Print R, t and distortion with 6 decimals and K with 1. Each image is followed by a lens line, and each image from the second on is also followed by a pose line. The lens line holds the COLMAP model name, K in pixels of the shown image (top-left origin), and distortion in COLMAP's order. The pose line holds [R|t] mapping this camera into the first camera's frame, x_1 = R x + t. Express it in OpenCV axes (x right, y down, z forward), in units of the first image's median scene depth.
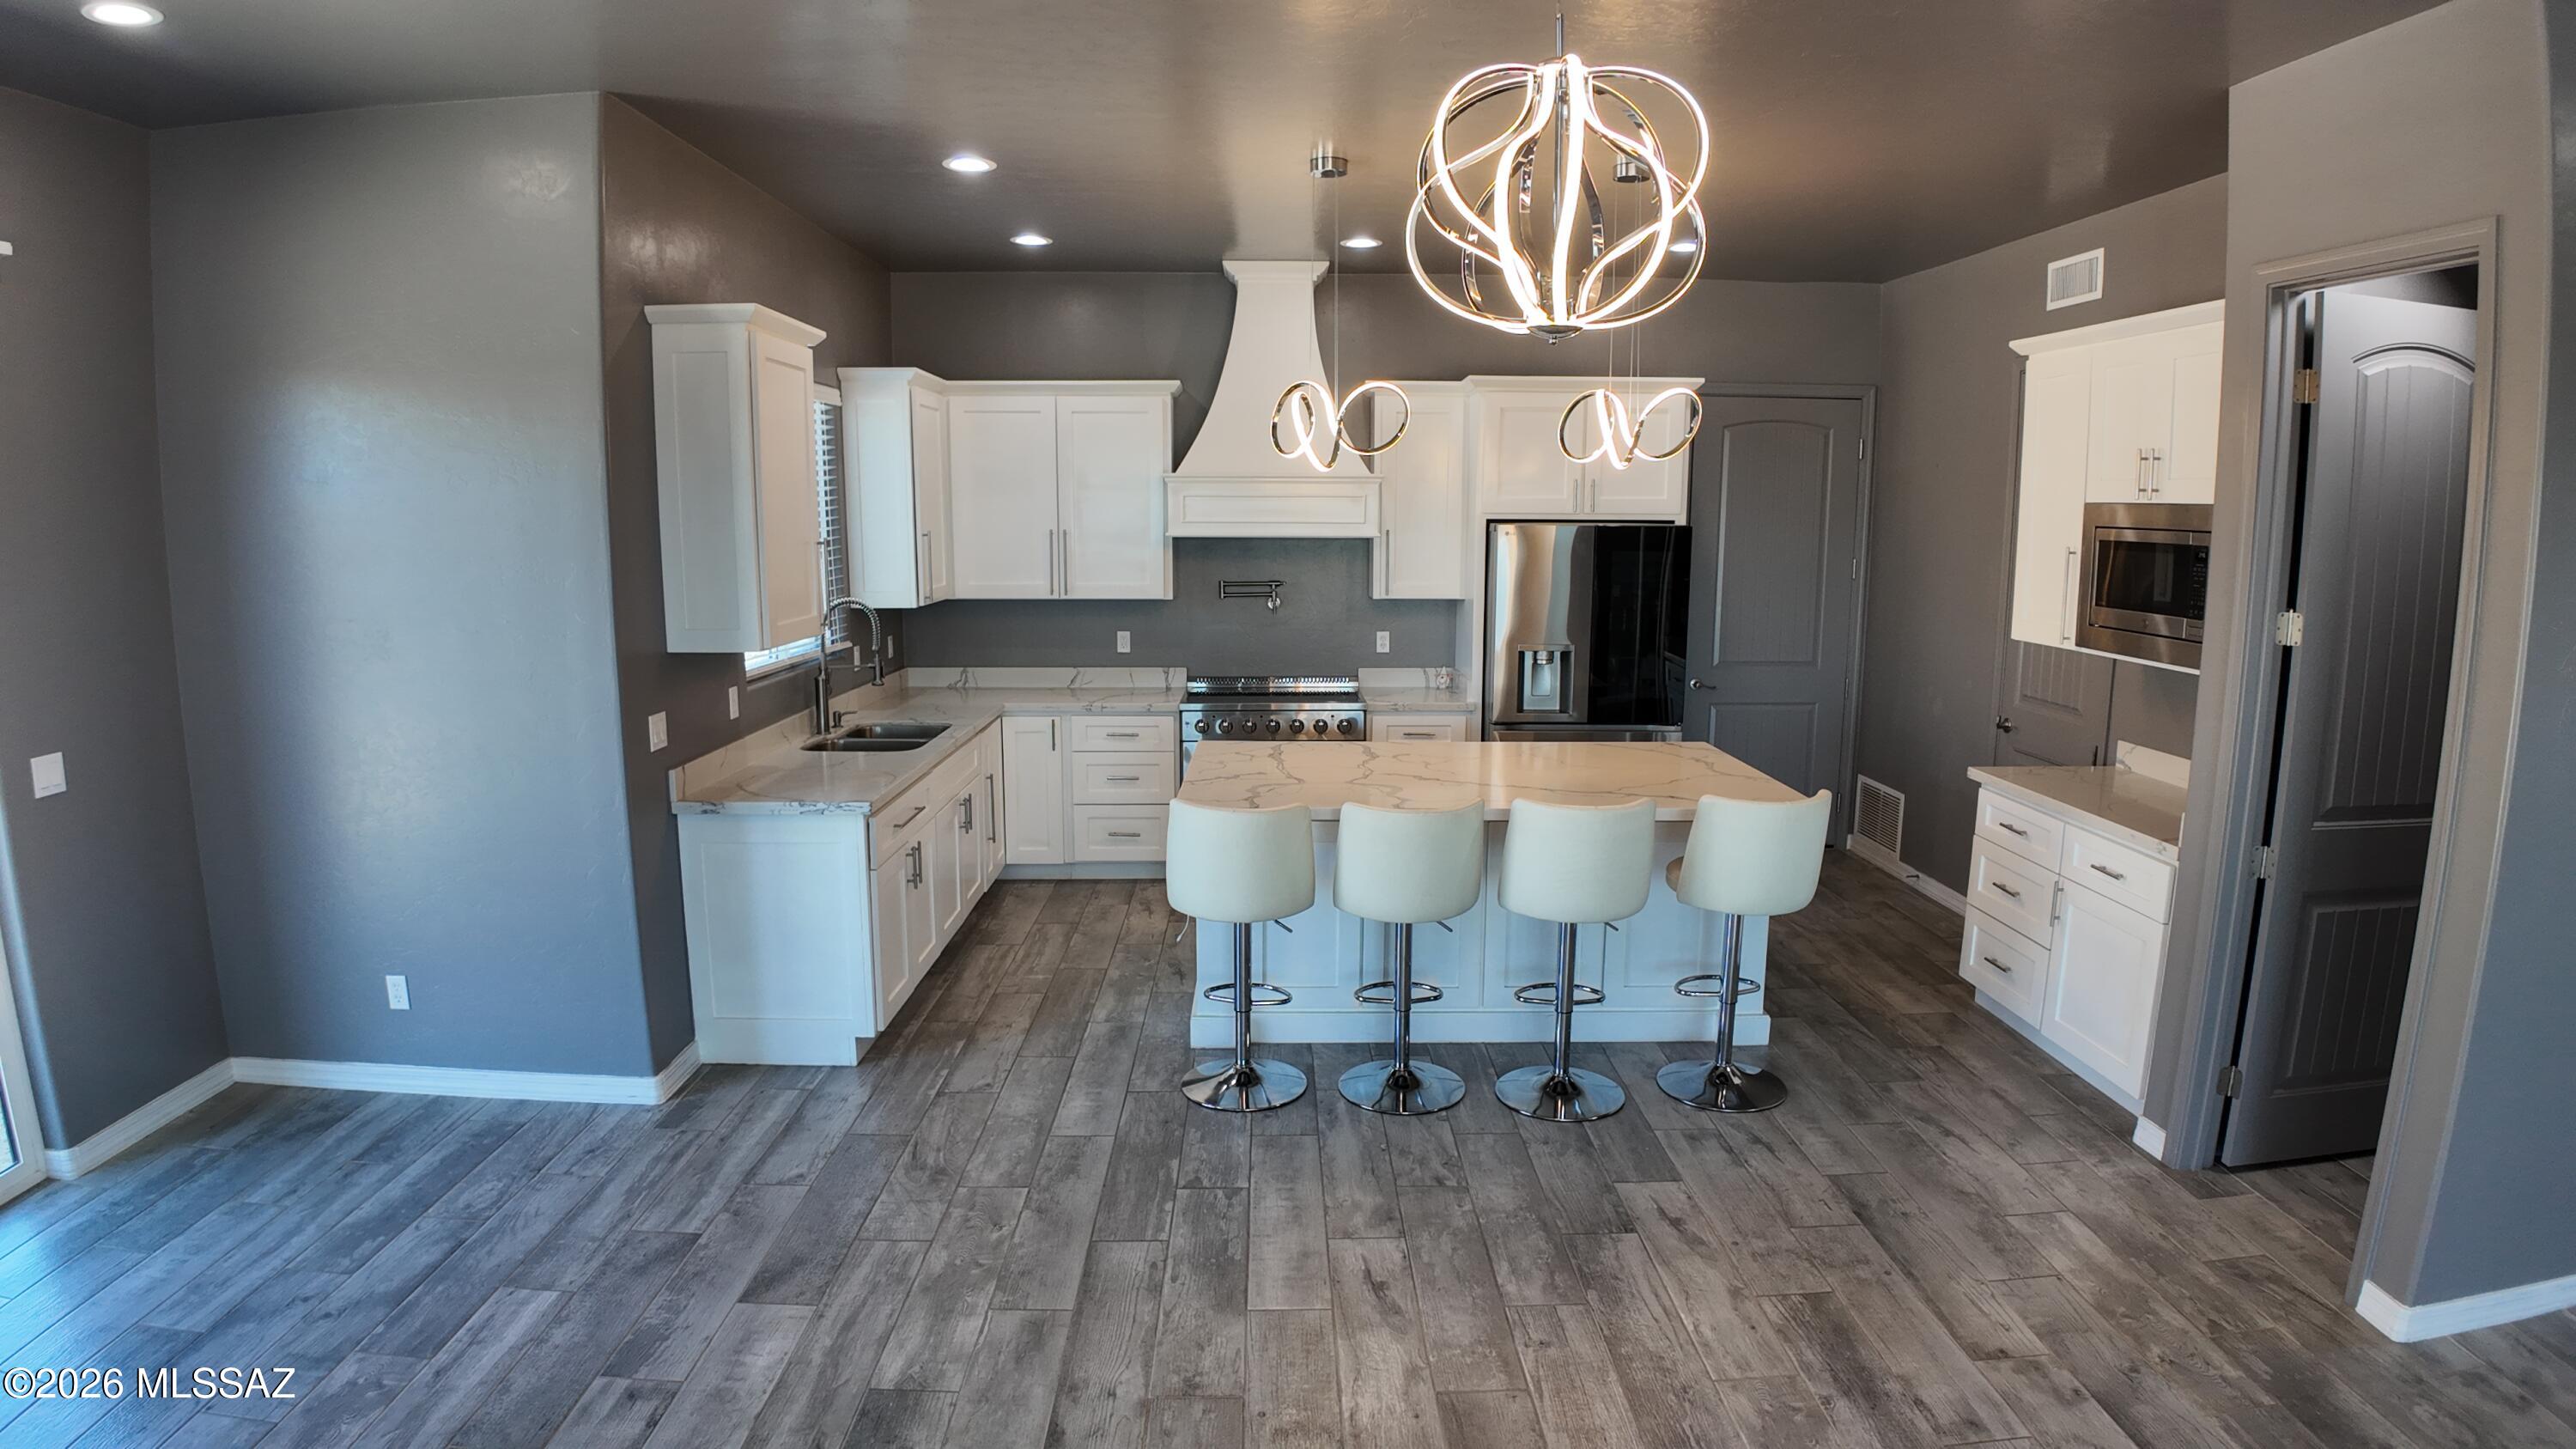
lens RADIAL K [[1351.7, 0, 1316.4], [0, 1351.7, 731.4], [0, 0, 1]] dist [-0.104227, -0.008029]
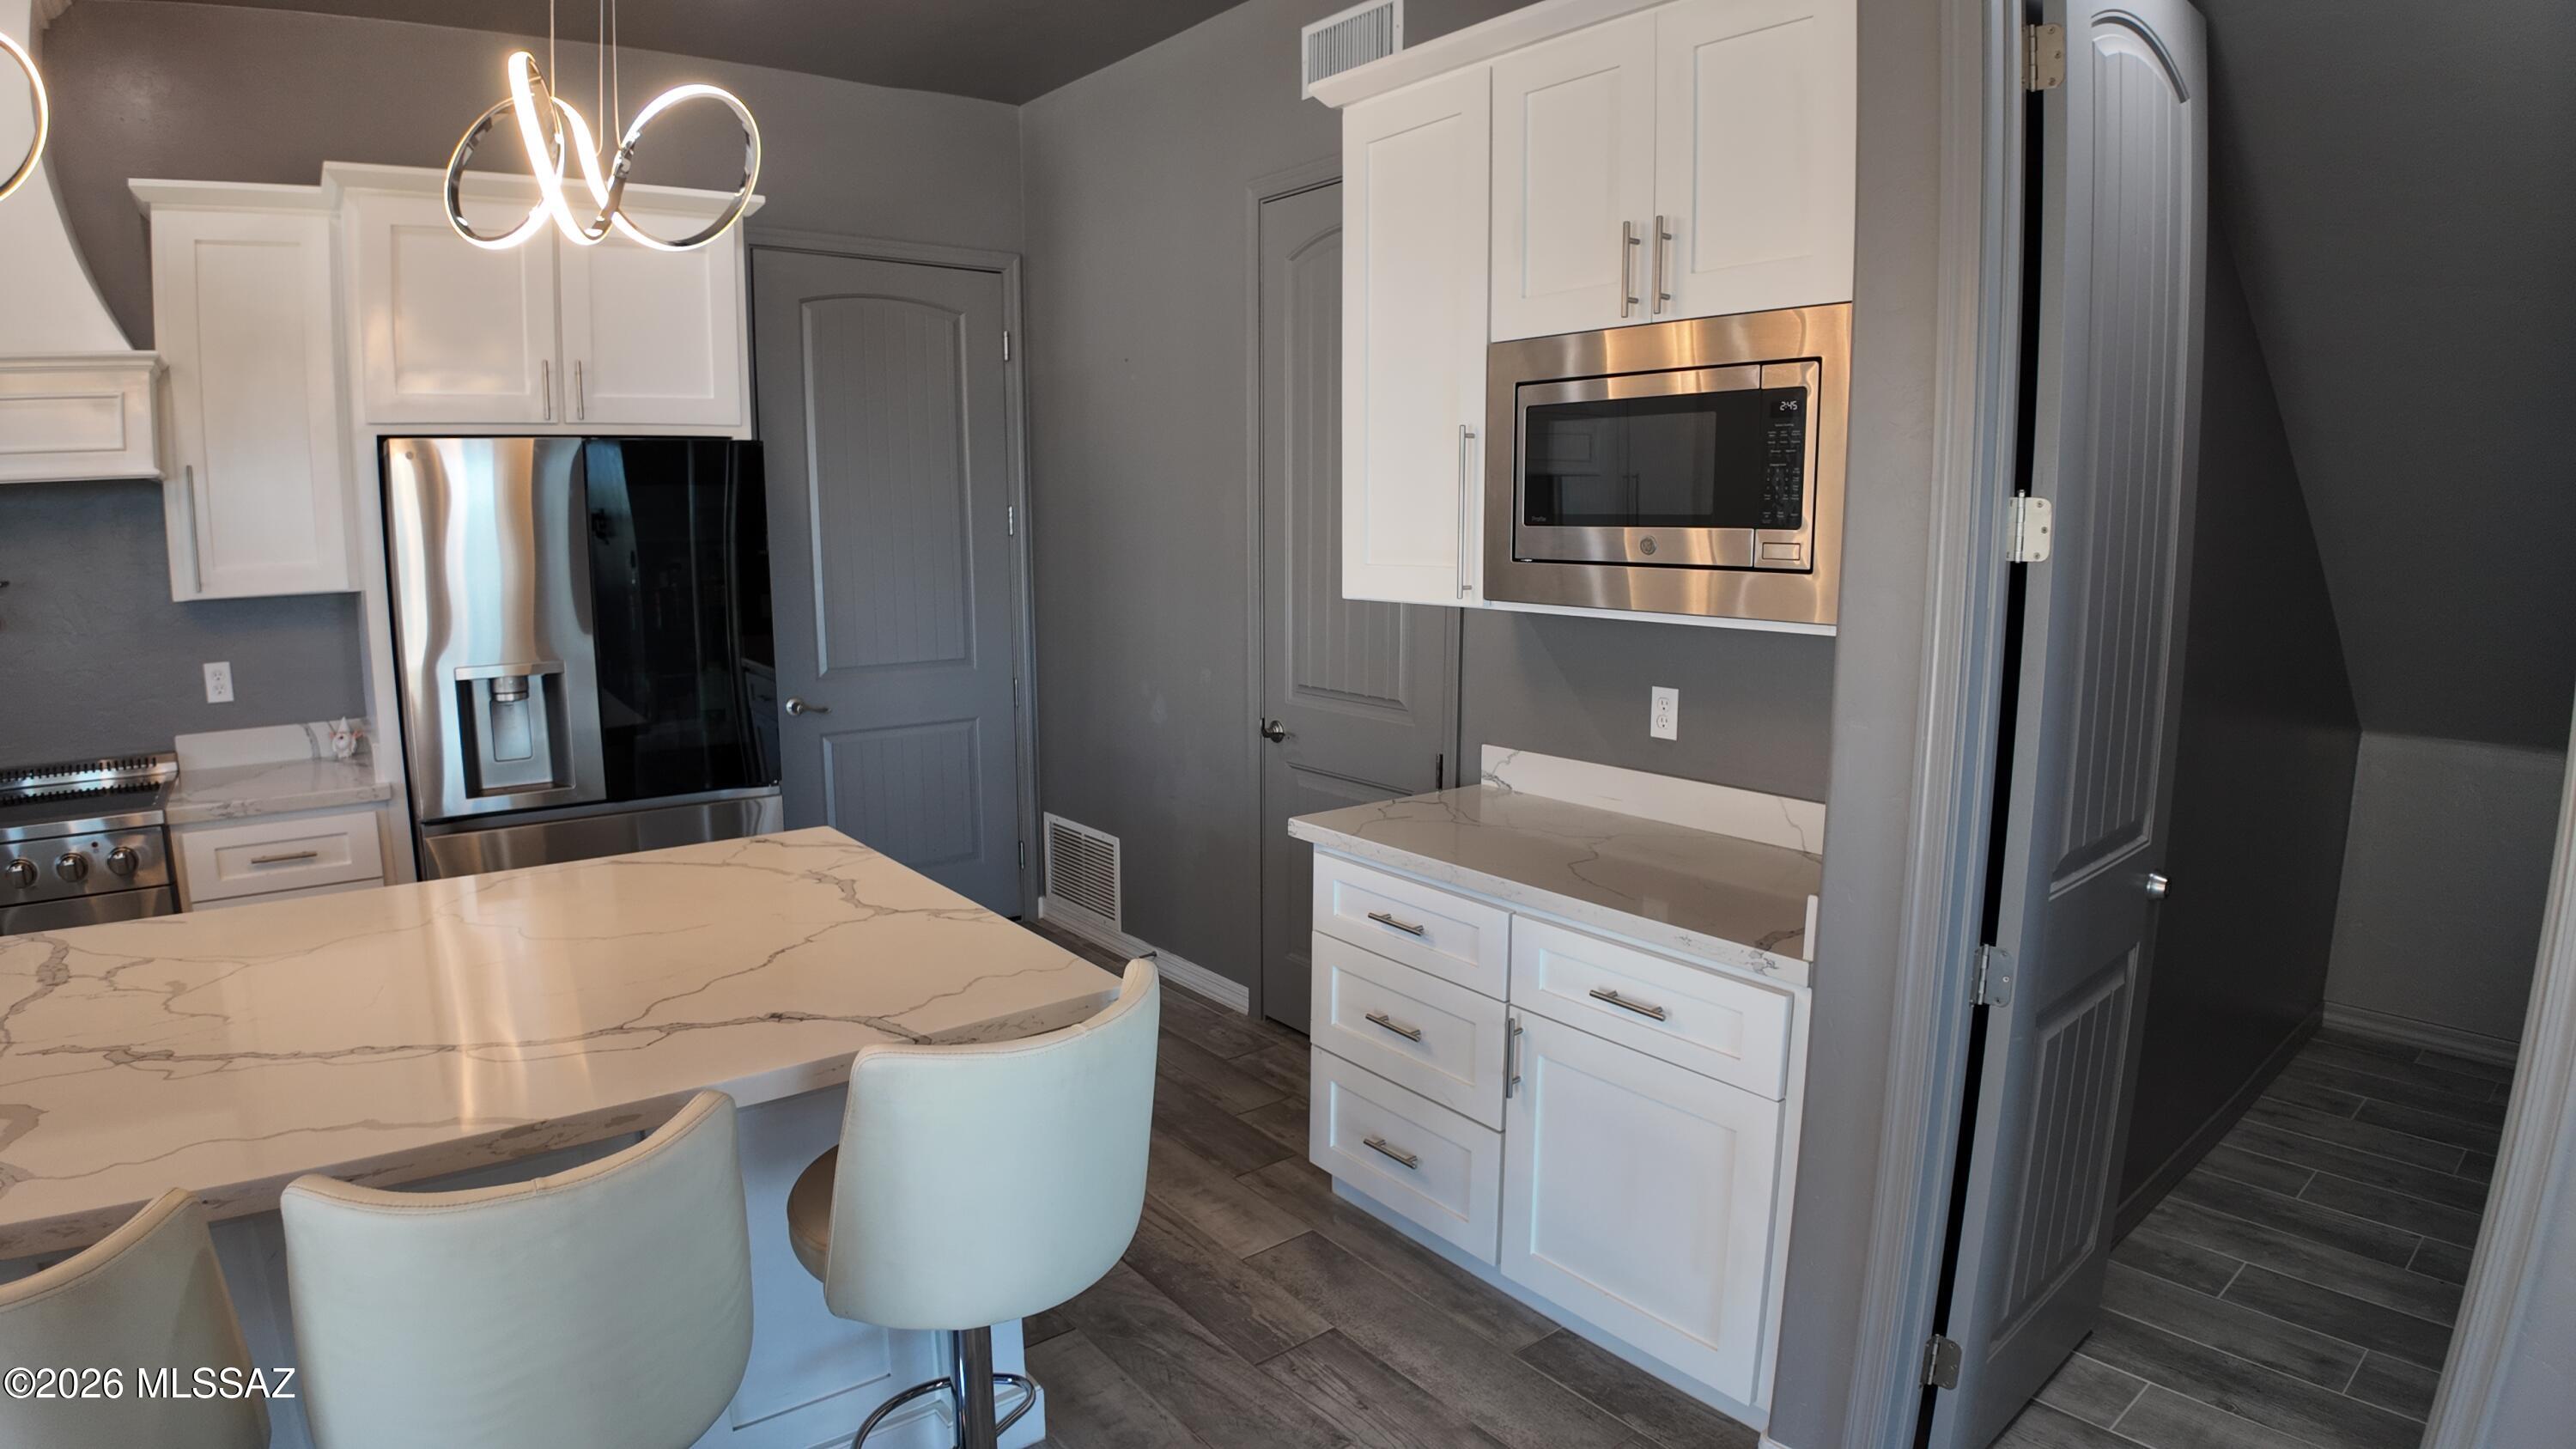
lens RADIAL K [[1351.7, 0, 1279.1], [0, 1351.7, 735.5], [0, 0, 1]] dist [-0.104227, -0.008029]
pose [[0.806279, -0.100720, 0.582898, 0.143784], [0.097899, 0.994529, 0.036430, -0.032194], [-0.583378, 0.027693, 0.811728, 0.513333]]
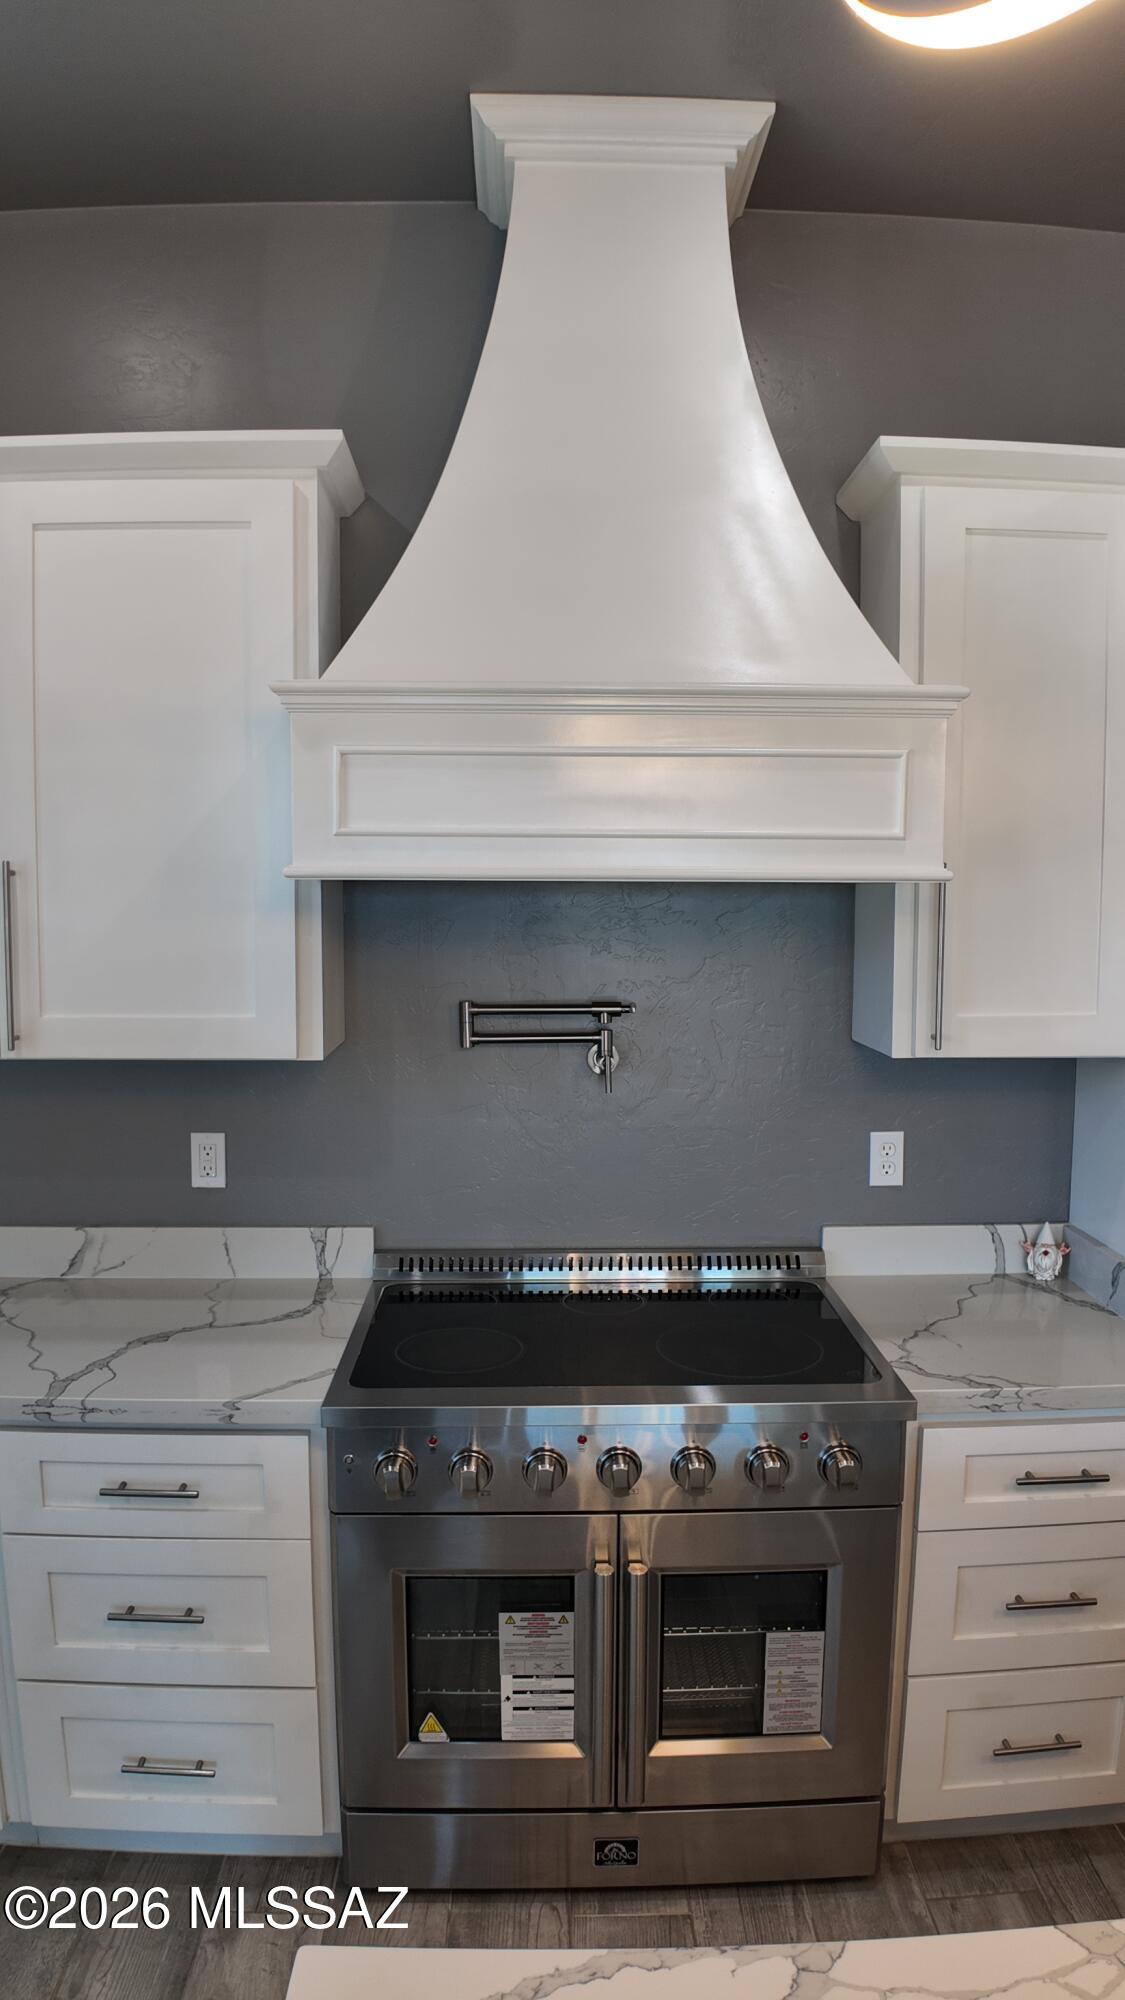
lens RADIAL K [[1307.0, 0, 570.2], [0, 1307.0, 995.1], [0, 0, 1]] dist [-0.096158, -0.009058]
pose [[0.999990, 0.000374, -0.004403, -0.056122], [-0.000712, 0.997026, -0.077059, -0.121838], [0.004361, 0.077062, 0.997017, 0.907451]]
